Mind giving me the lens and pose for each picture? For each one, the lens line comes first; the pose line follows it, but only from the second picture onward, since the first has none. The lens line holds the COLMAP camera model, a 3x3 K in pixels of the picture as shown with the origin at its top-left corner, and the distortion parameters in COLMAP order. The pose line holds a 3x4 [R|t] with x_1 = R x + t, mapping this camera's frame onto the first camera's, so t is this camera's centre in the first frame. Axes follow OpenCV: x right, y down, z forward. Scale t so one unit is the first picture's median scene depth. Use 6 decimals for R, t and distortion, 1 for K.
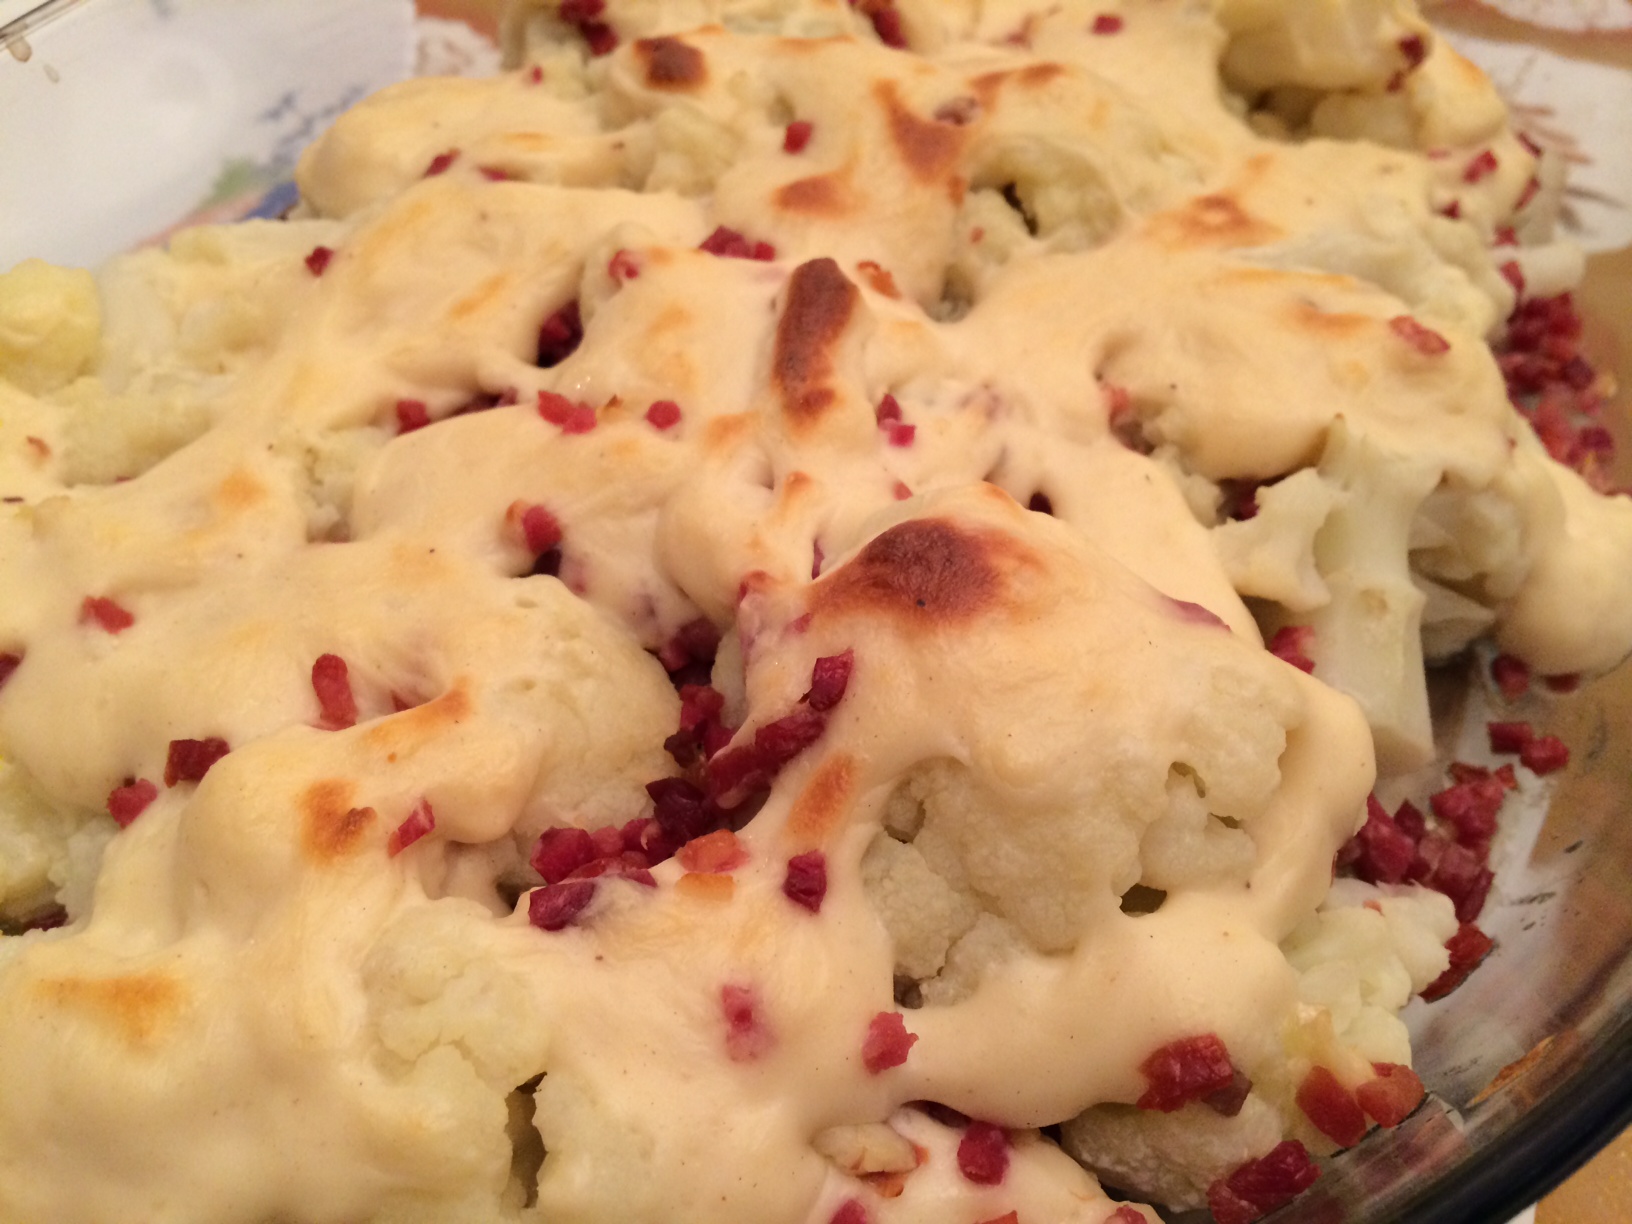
lens RADIAL K [[1466.7, 0, 805.5], [0, 1466.7, 612.8], [0, 0, 1]] dist [0.126276, -0.243330]
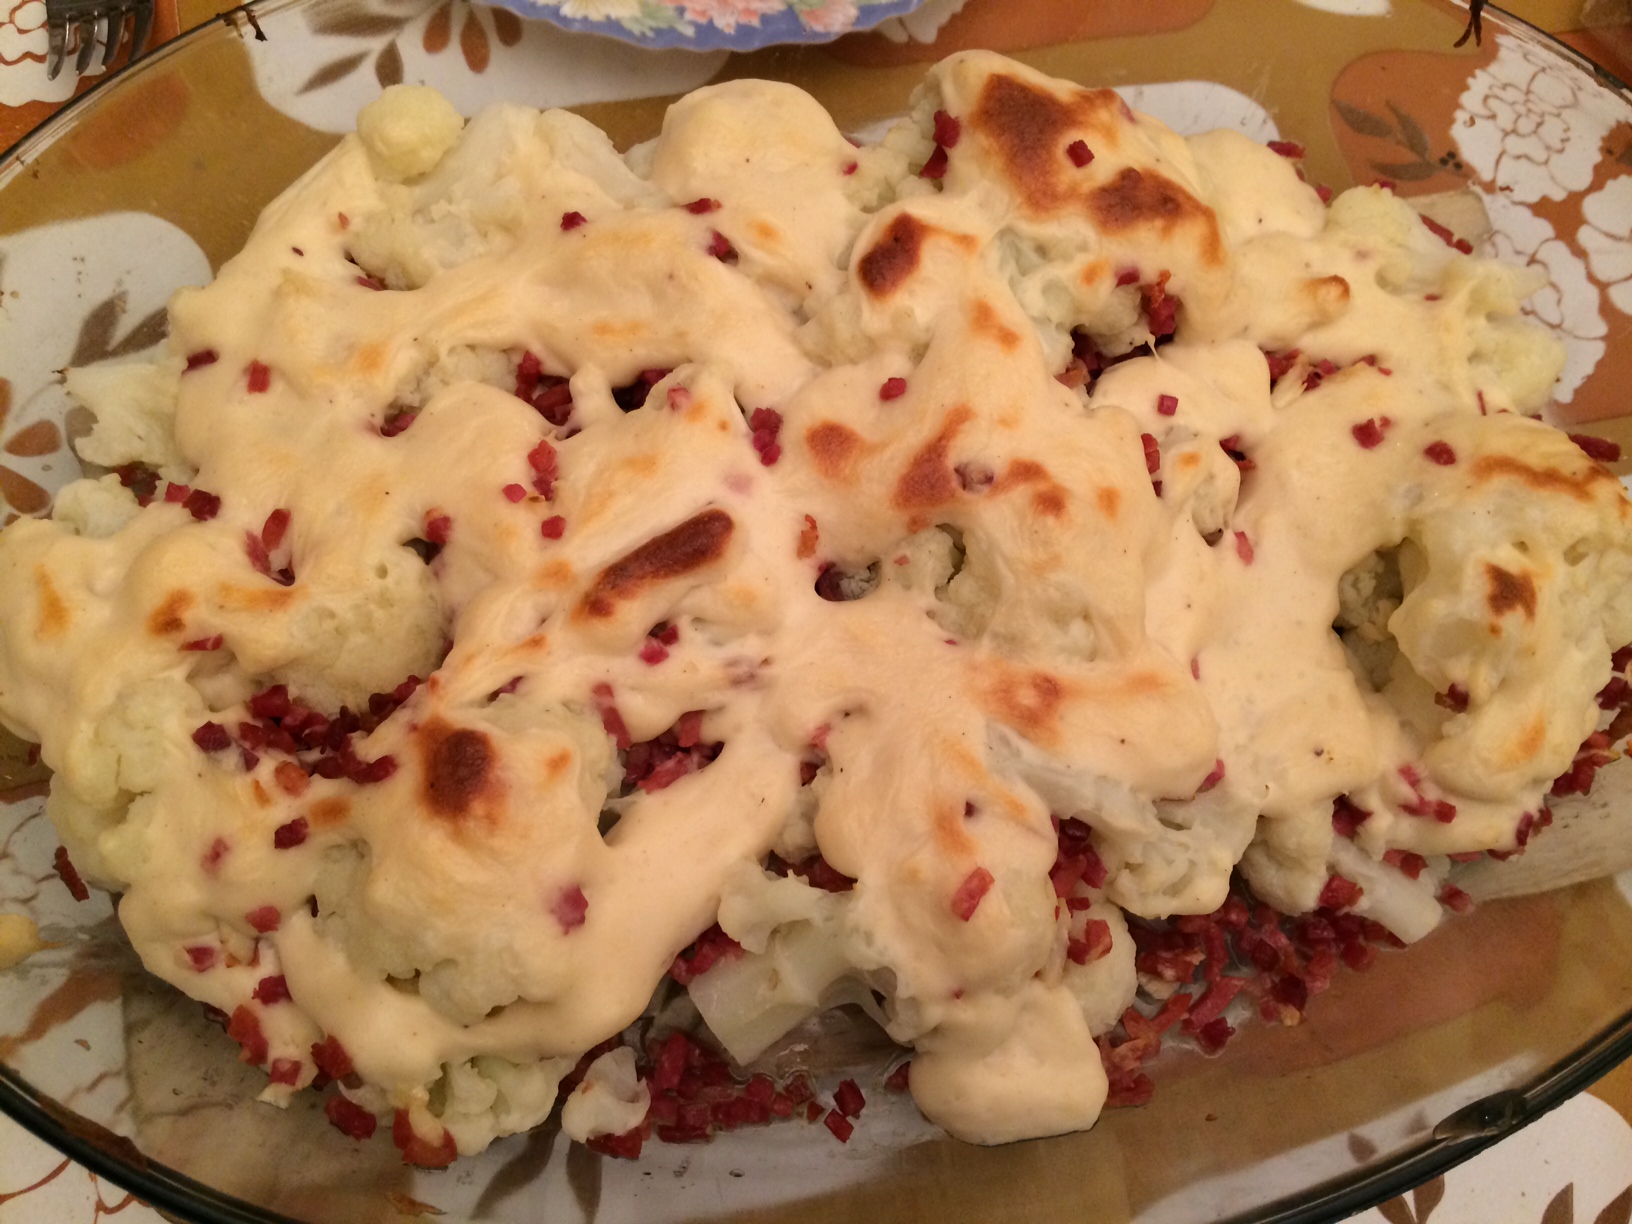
lens RADIAL K [[1466.7, 0, 805.5], [0, 1466.7, 612.8], [0, 0, 1]] dist [0.126276, -0.243330]
pose [[0.625203, 0.753639, -0.202854, 0.431018], [-0.599886, 0.630300, 0.492807, -0.974538], [0.499258, -0.186415, 0.846163, -0.143876]]
